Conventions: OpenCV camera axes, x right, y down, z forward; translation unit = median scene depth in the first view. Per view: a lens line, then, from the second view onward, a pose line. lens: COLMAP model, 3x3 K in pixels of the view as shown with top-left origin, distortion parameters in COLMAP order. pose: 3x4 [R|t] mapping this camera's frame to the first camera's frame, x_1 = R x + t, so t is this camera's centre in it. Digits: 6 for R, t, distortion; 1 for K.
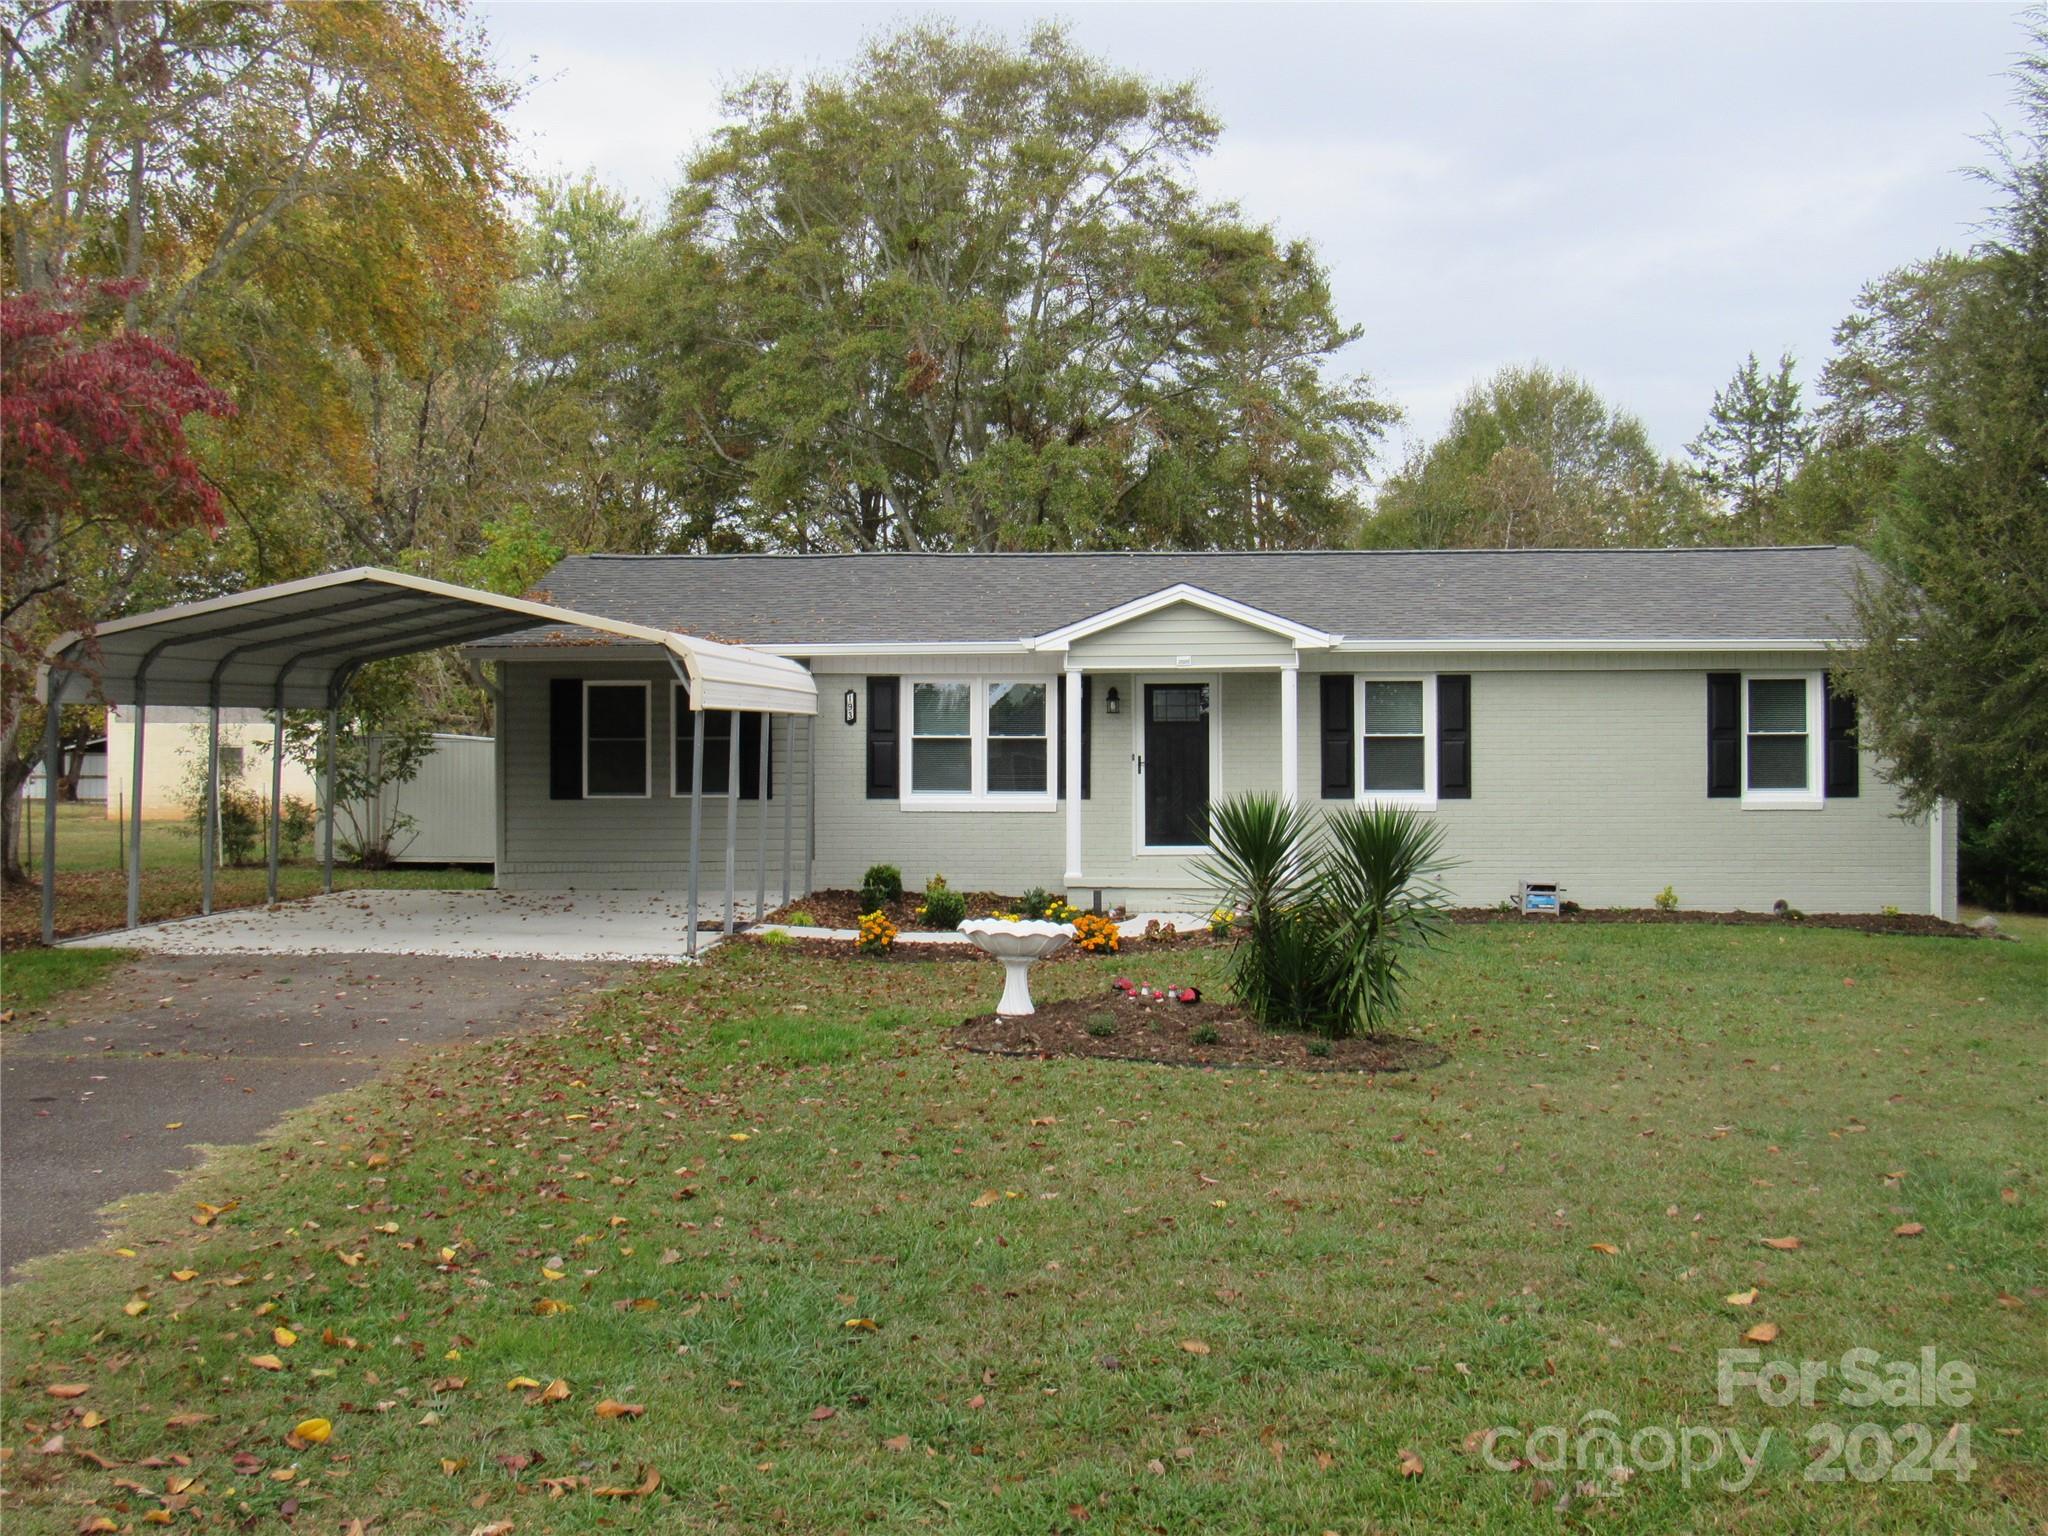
lens RADIAL K [[1968.9, 0, 1019.4], [0, 1968.9, 756.5], [0, 0, 1]] dist [-0.030349, 0.000000]
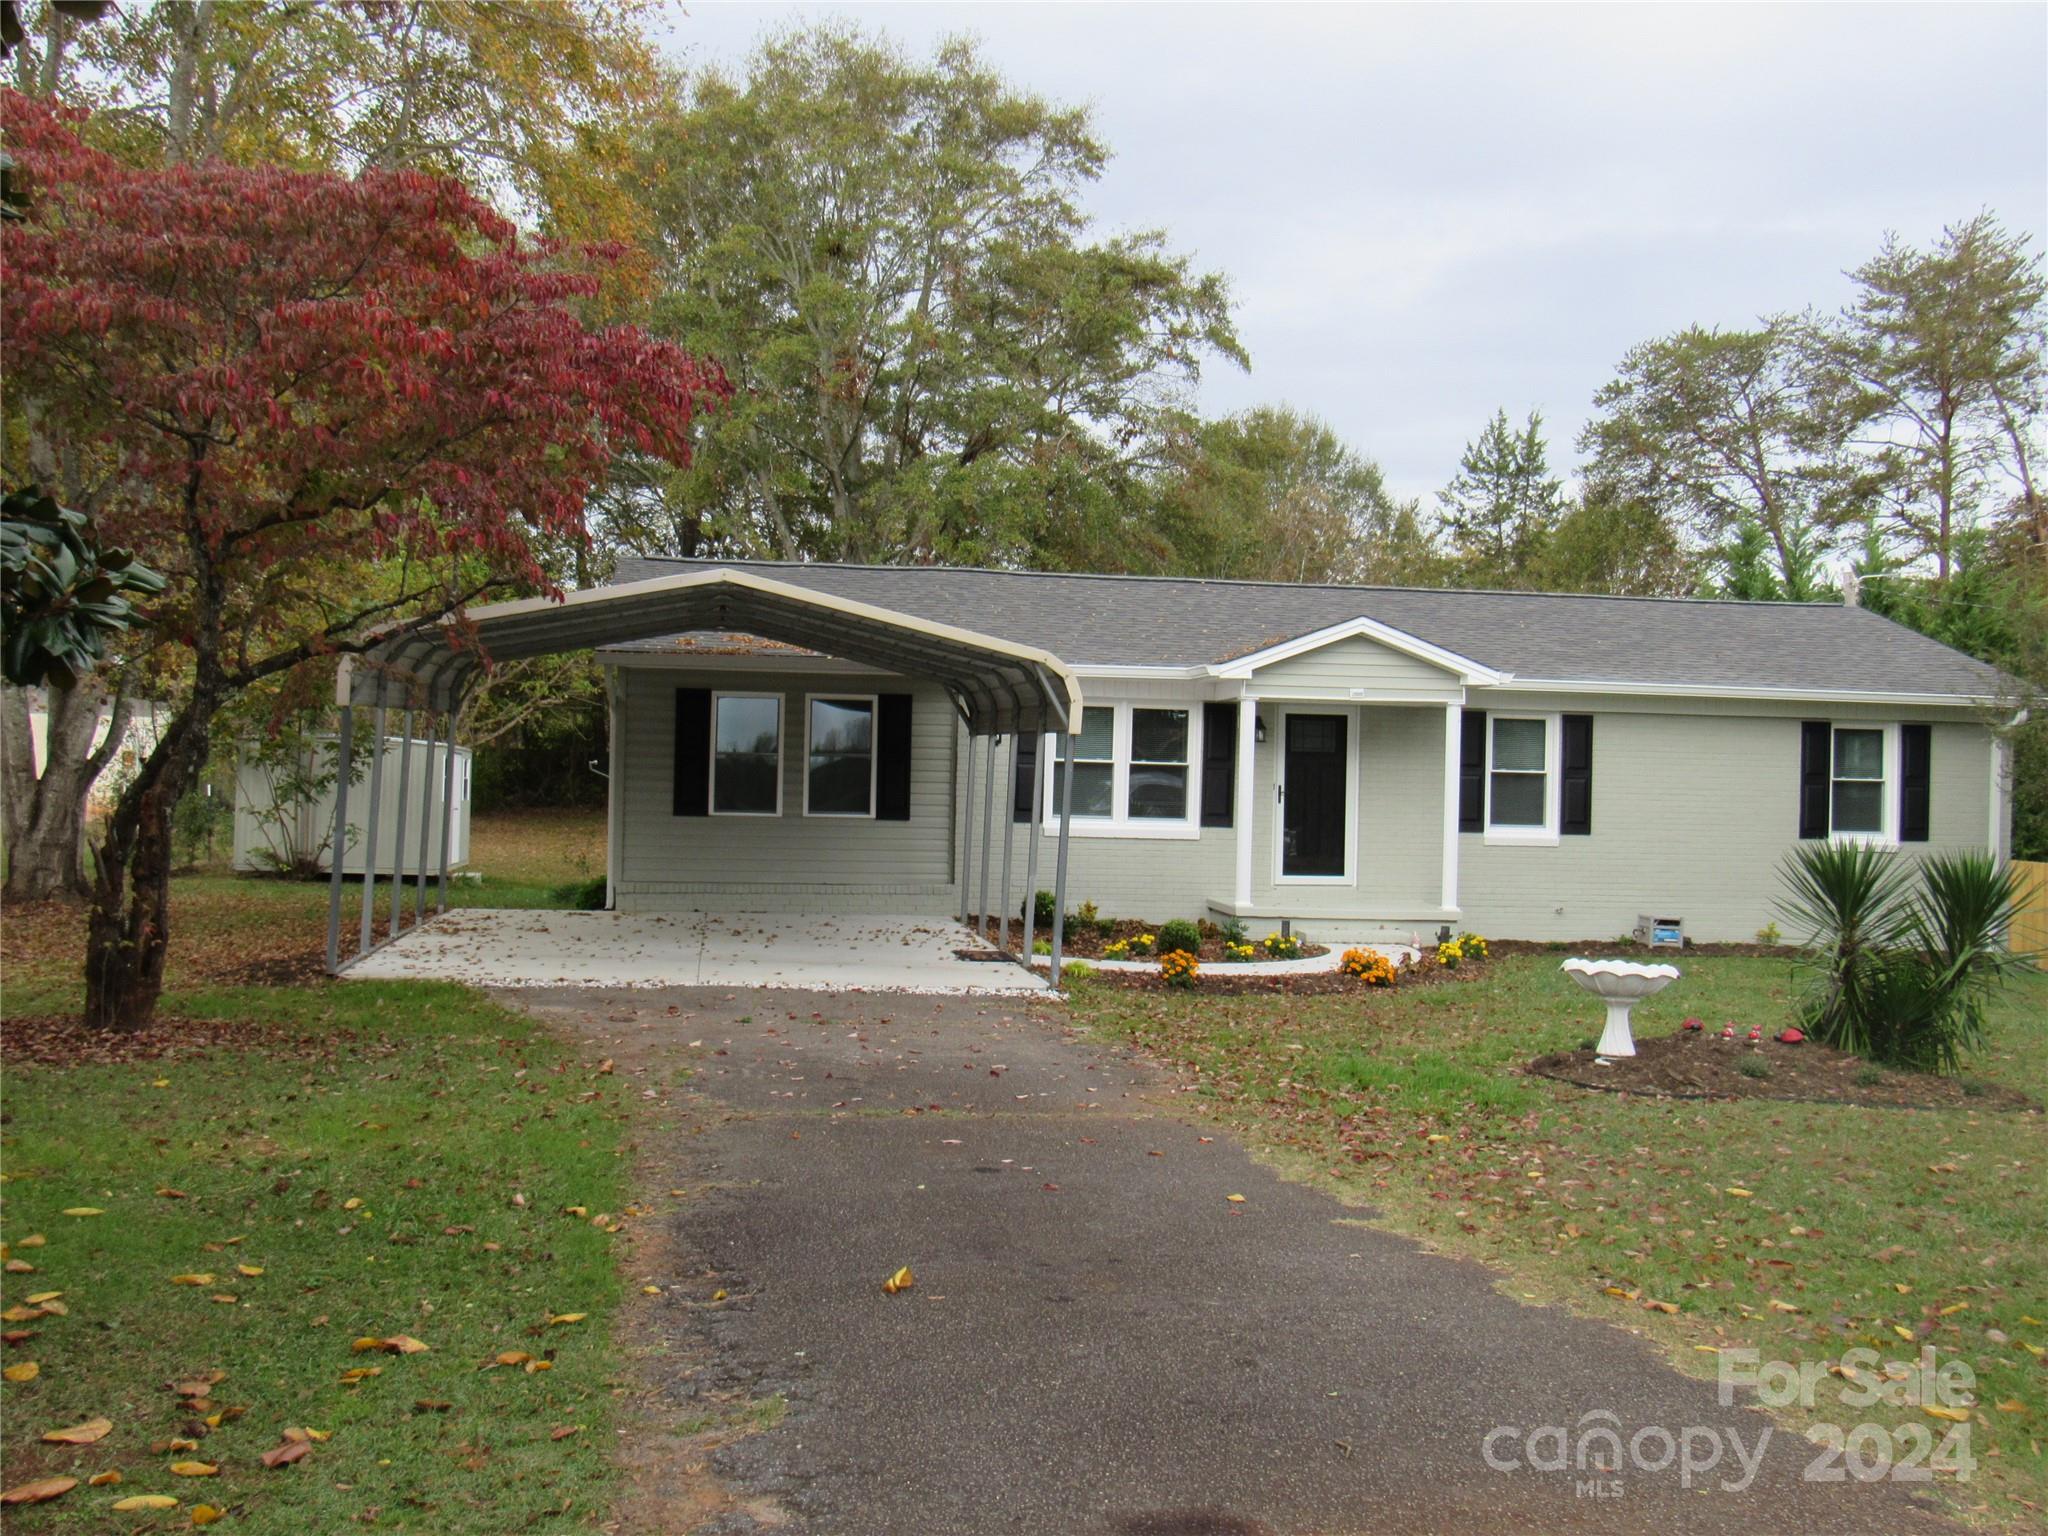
lens RADIAL K [[1968.9, 0, 1078.6], [0, 1968.9, 767.0], [0, 0, 1]] dist [-0.030349, 0.000000]
pose [[0.981399, 0.028302, 0.189883, -0.145929], [-0.027548, 0.999599, -0.006612, -0.000190], [-0.189994, 0.001258, 0.981785, 0.023307]]
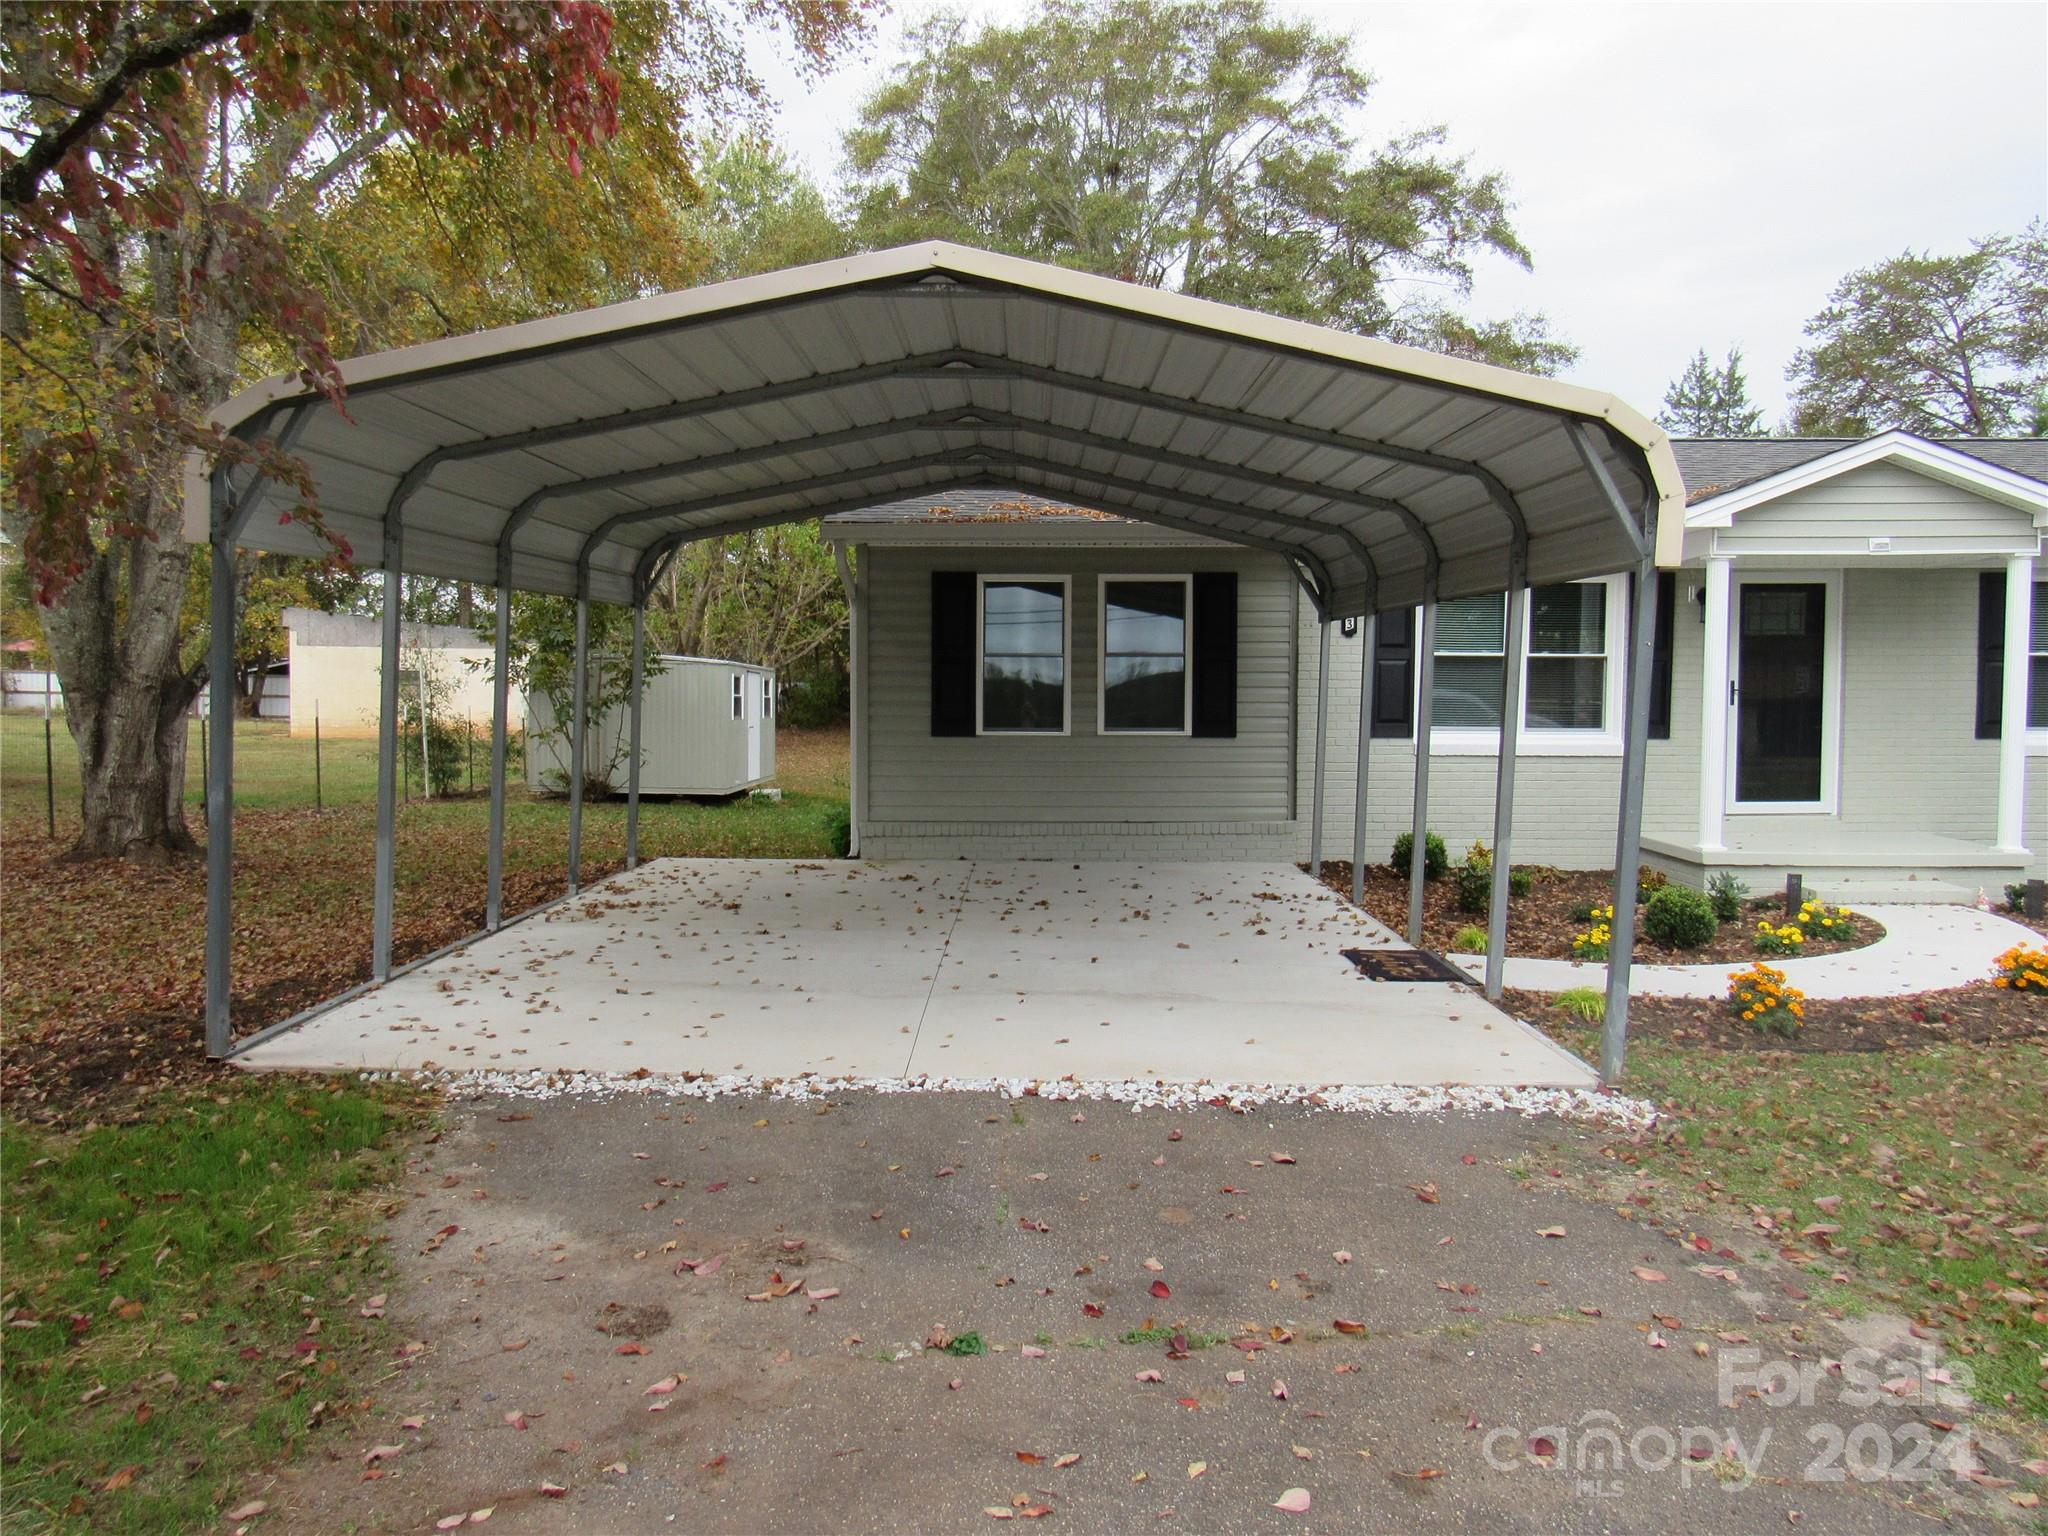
lens RADIAL K [[1523.5, 0, 1062.7], [0, 1523.5, 759.8], [0, 0, 1]] dist [0.023186, -0.006412]
pose [[0.999390, 0.006472, 0.034326, -0.134212], [-0.008080, 0.998866, 0.046915, 0.002596], [-0.033984, -0.047163, 0.998309, 0.274141]]
